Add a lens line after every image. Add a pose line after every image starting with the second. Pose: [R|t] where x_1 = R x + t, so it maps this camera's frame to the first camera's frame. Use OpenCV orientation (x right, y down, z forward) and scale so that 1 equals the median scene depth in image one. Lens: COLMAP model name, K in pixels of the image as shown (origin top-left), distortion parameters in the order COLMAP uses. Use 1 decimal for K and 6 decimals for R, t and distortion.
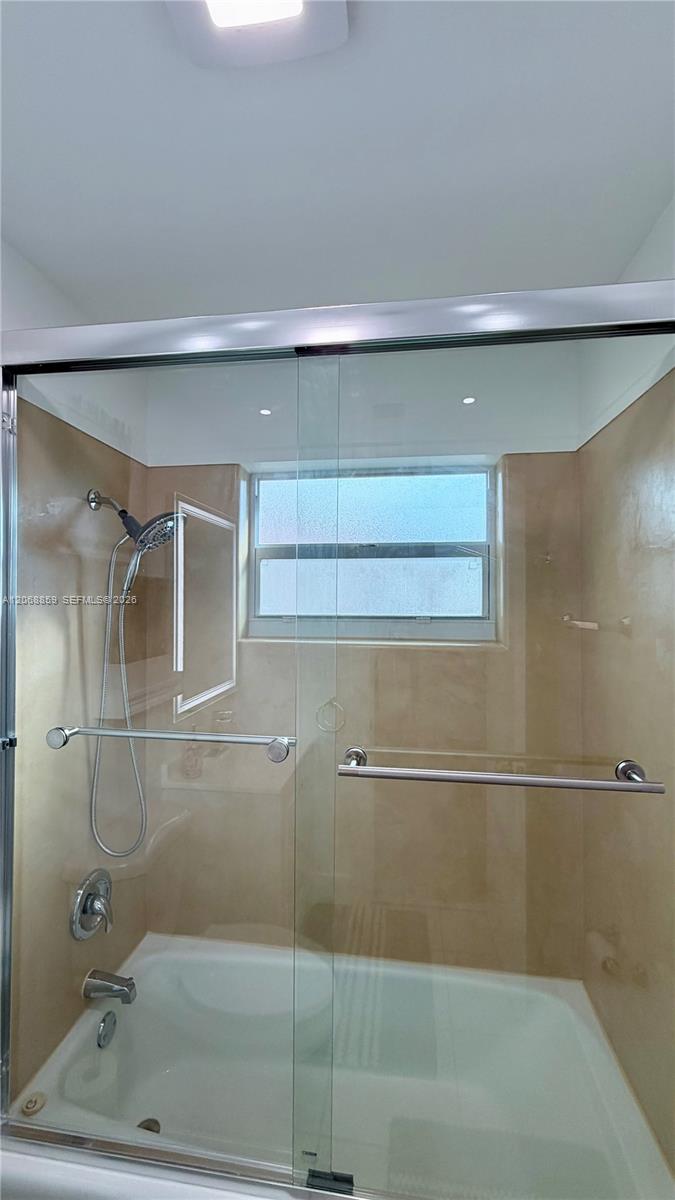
lens RADIAL K [[480.9, 0, 334.2], [0, 480.9, 593.4], [0, 0, 1]] dist [-0.000884, -0.000226]
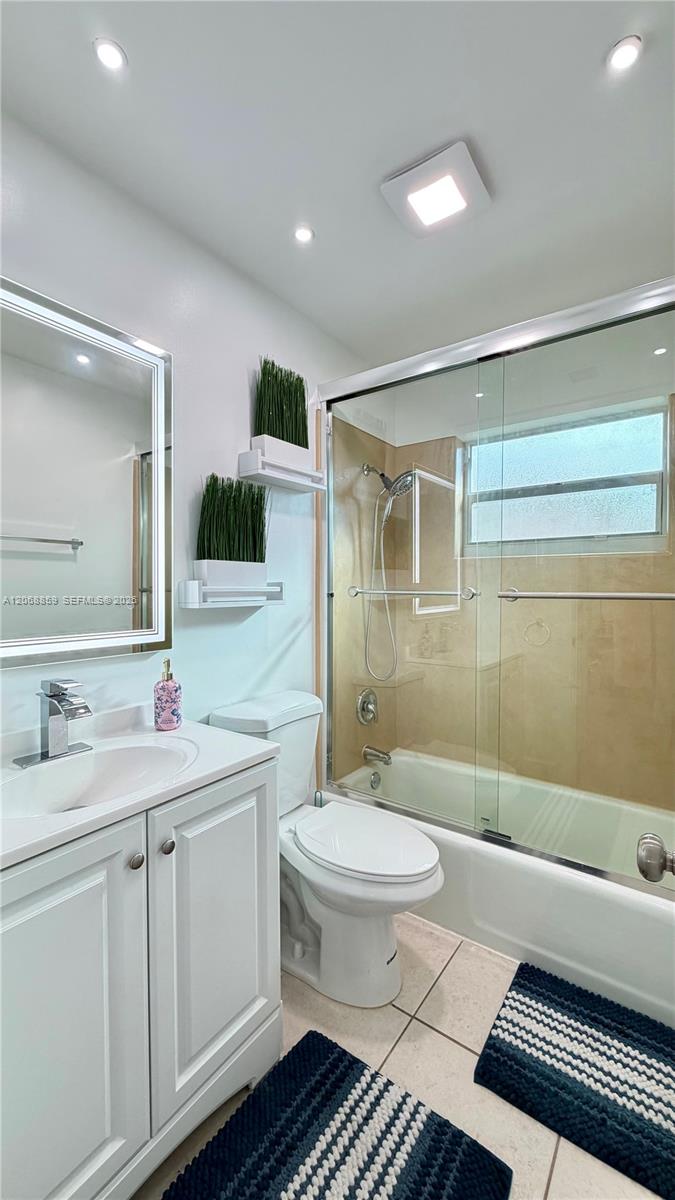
lens RADIAL K [[480.9, 0, 334.2], [0, 480.9, 593.4], [0, 0, 1]] dist [-0.000884, -0.000226]
pose [[0.881336, 0.001833, -0.472487, 0.190095], [0.009592, 0.999717, 0.021772, 0.193183], [0.472393, -0.023721, 0.881069, -0.524424]]
